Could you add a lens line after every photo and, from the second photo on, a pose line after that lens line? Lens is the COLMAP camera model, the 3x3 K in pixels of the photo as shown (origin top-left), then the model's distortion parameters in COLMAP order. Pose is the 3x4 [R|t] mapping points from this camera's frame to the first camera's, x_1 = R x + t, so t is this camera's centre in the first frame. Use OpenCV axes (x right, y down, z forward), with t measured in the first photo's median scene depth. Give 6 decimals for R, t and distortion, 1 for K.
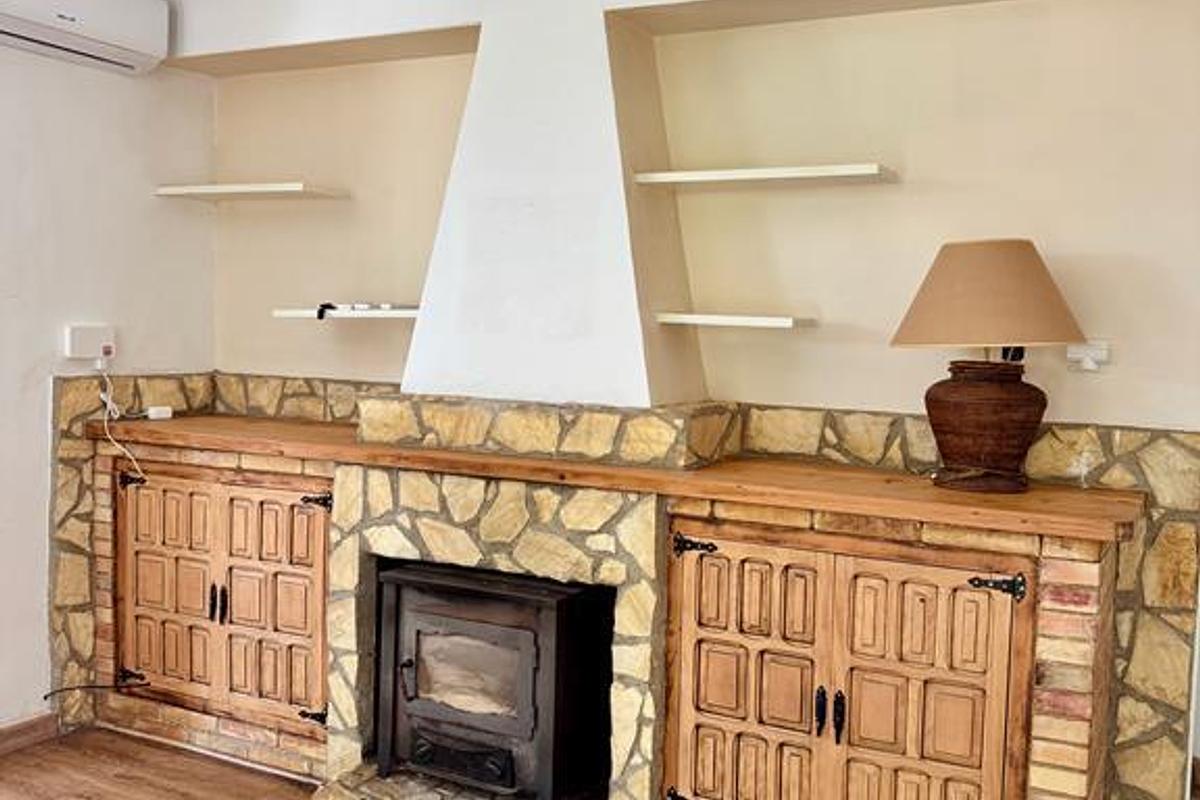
lens RADIAL K [[1135.5, 0, 600.0], [0, 1135.5, 400.0], [0, 0, 1]] dist [0.160156, -0.357253]
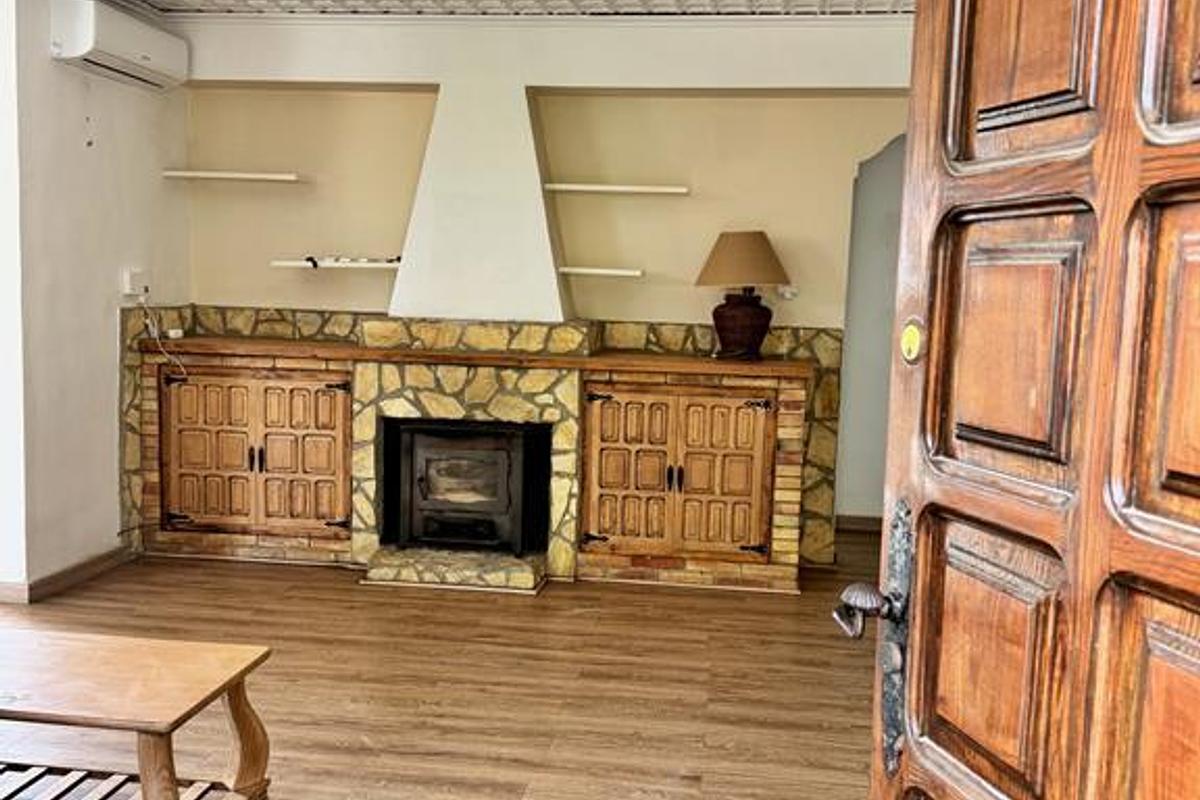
lens RADIAL K [[1135.5, 0, 600.0], [0, 1135.5, 400.0], [0, 0, 1]] dist [0.160156, -0.357253]
pose [[0.937458, -0.035718, 0.346261, -0.480563], [0.017777, 0.998336, 0.054852, 0.029478], [-0.347644, -0.045266, 0.936533, -0.614151]]
